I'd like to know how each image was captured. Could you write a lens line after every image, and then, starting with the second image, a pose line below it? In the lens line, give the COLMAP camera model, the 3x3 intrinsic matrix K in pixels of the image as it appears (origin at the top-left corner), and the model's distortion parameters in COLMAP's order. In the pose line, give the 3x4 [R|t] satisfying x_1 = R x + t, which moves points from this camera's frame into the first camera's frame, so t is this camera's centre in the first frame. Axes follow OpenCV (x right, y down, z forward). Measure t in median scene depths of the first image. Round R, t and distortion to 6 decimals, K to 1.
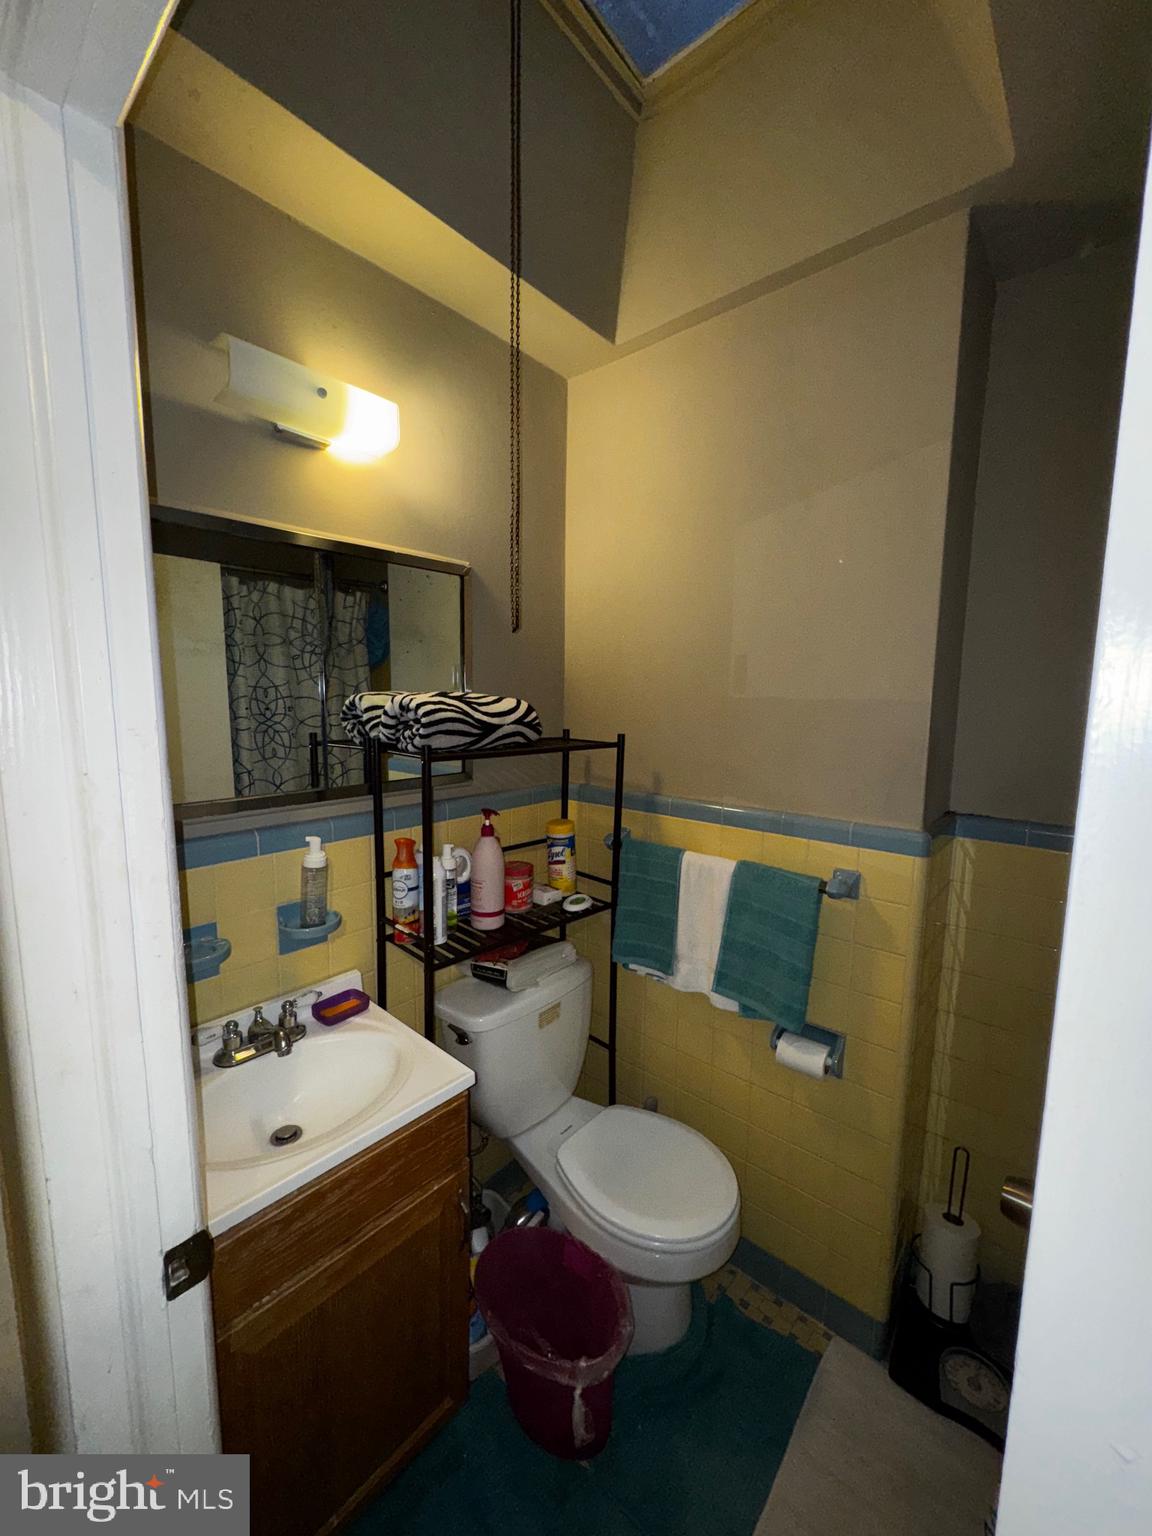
lens RADIAL K [[613.9, 0, 573.3], [0, 613.9, 769.4], [0, 0, 1]] dist [-0.001597, 0.000475]
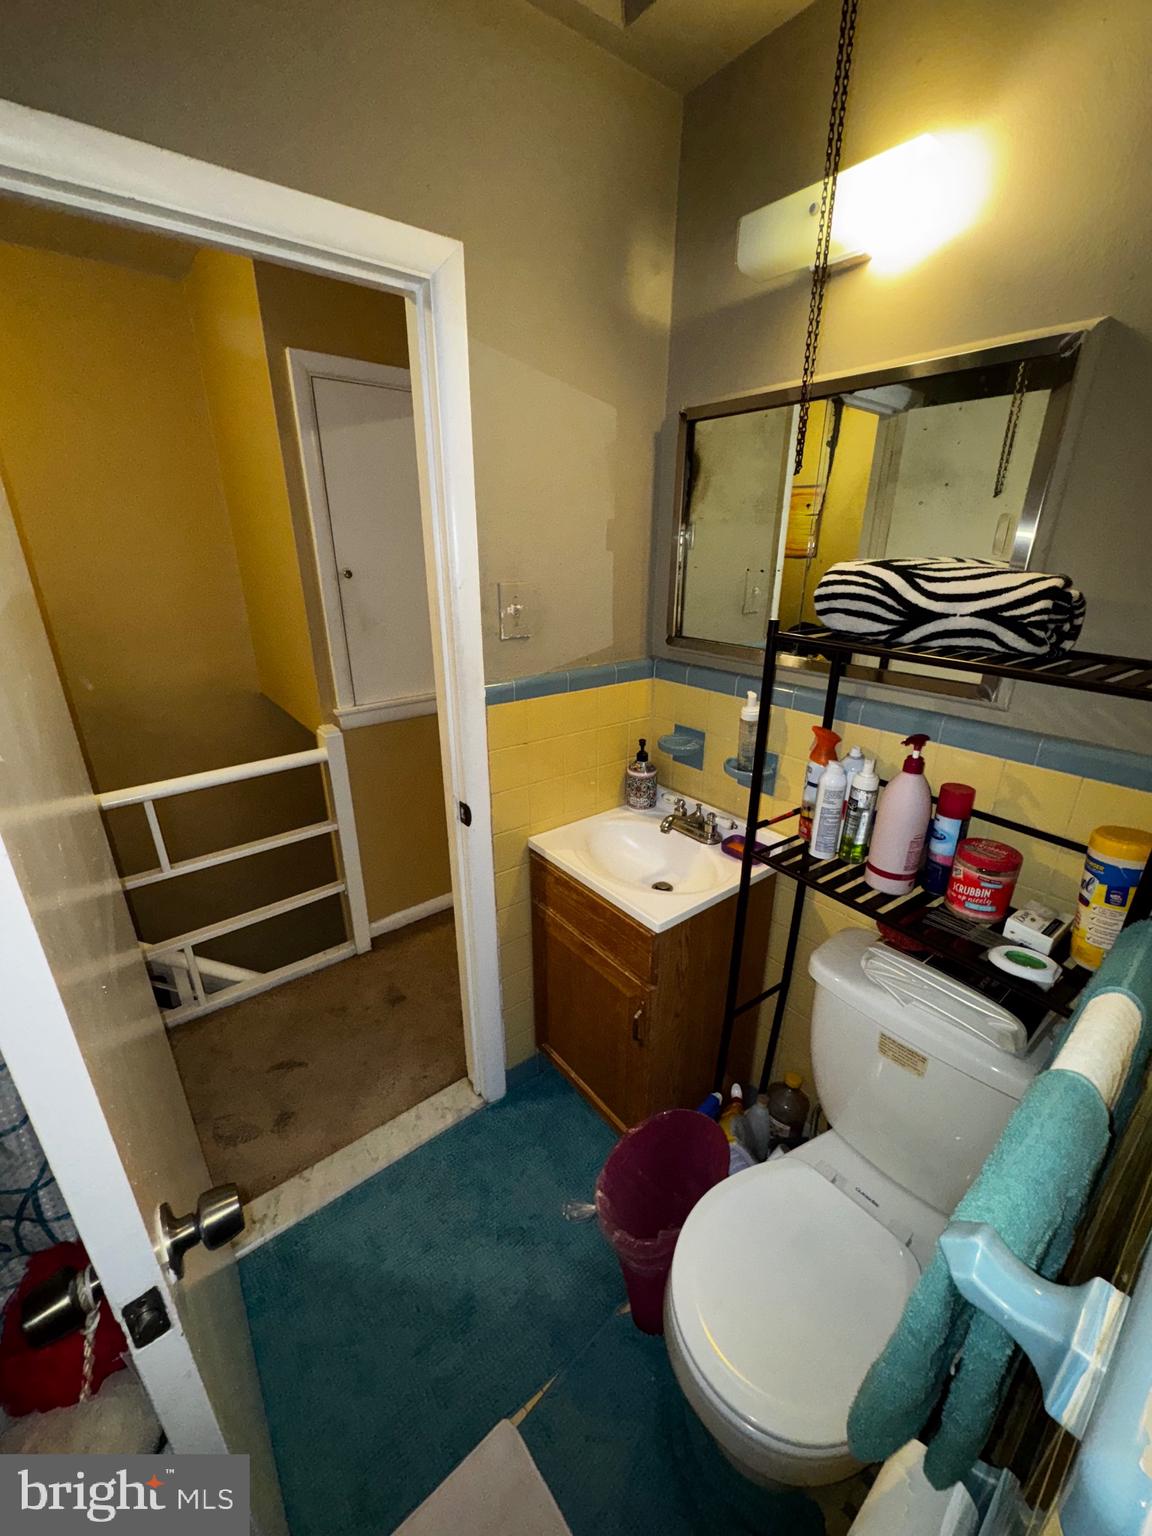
lens RADIAL K [[613.9, 0, 576.7], [0, 613.9, 768.0], [0, 0, 1]] dist [-0.001597, 0.000475]
pose [[-0.187070, 0.326994, -0.926326, 0.625422], [-0.143910, 0.923677, 0.355121, -0.099174], [0.971748, 0.199740, -0.125734, 0.755319]]
